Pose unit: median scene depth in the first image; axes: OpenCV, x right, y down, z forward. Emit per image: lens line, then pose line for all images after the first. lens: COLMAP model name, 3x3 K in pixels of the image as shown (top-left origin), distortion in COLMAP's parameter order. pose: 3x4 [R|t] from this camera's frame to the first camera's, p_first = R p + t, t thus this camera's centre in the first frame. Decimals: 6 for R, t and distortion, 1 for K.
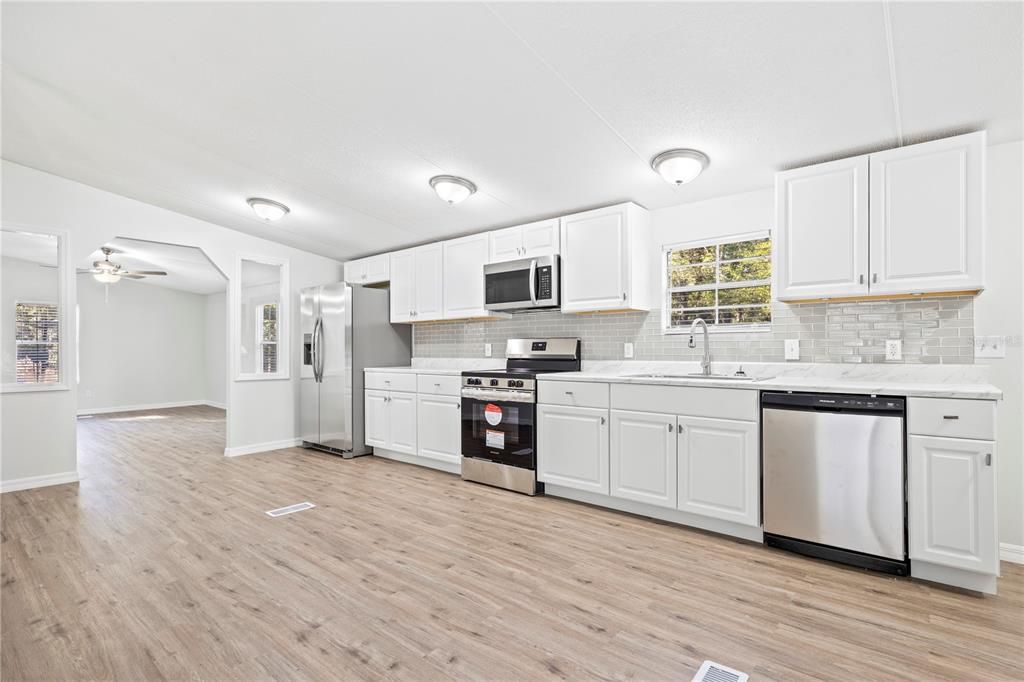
lens RADIAL K [[497.4, 0, 514.1], [0, 497.4, 347.3], [0, 0, 1]] dist [-0.001693, 0.000778]
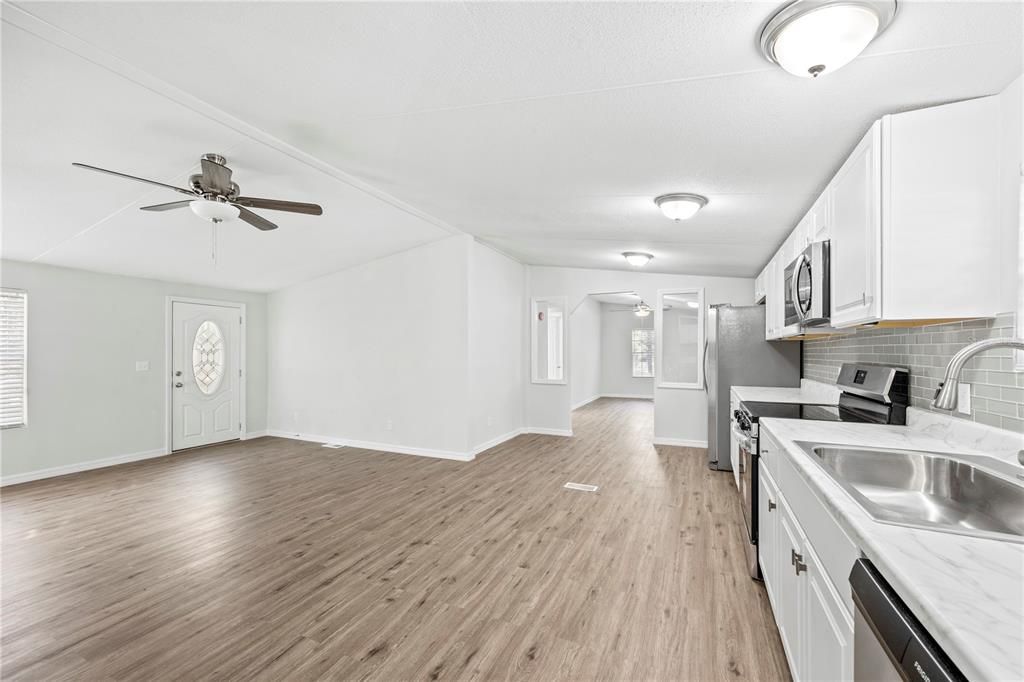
lens RADIAL K [[403.2, 0, 516.9], [0, 403.2, 351.4], [0, 0, 1]] dist [0.000394, 0.000066]
pose [[0.269540, 0.002858, -0.962985, 0.553745], [0.002474, 0.999990, 0.003660, -0.048354], [0.962986, -0.003369, 0.269530, 0.523560]]
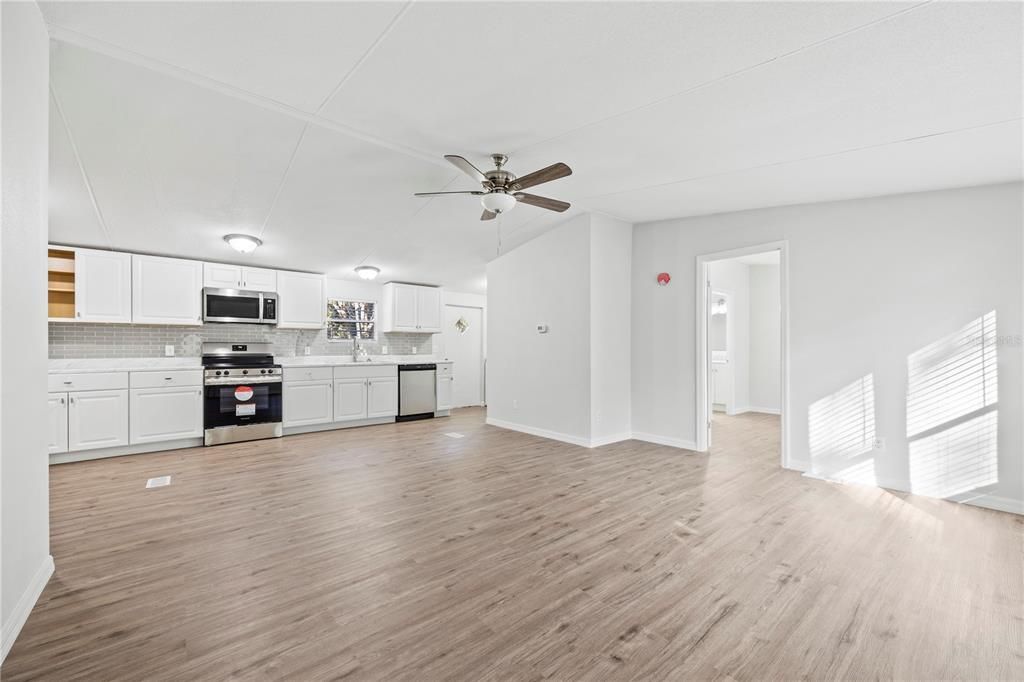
lens RADIAL K [[403.2, 0, 516.9], [0, 403.2, 351.4], [0, 0, 1]] dist [0.000394, 0.000066]
pose [[0.174058, -0.000025, 0.984735, -1.233770], [-0.001303, 0.999999, 0.000256, 0.007923], [-0.984735, -0.001328, 0.174057, -0.025346]]
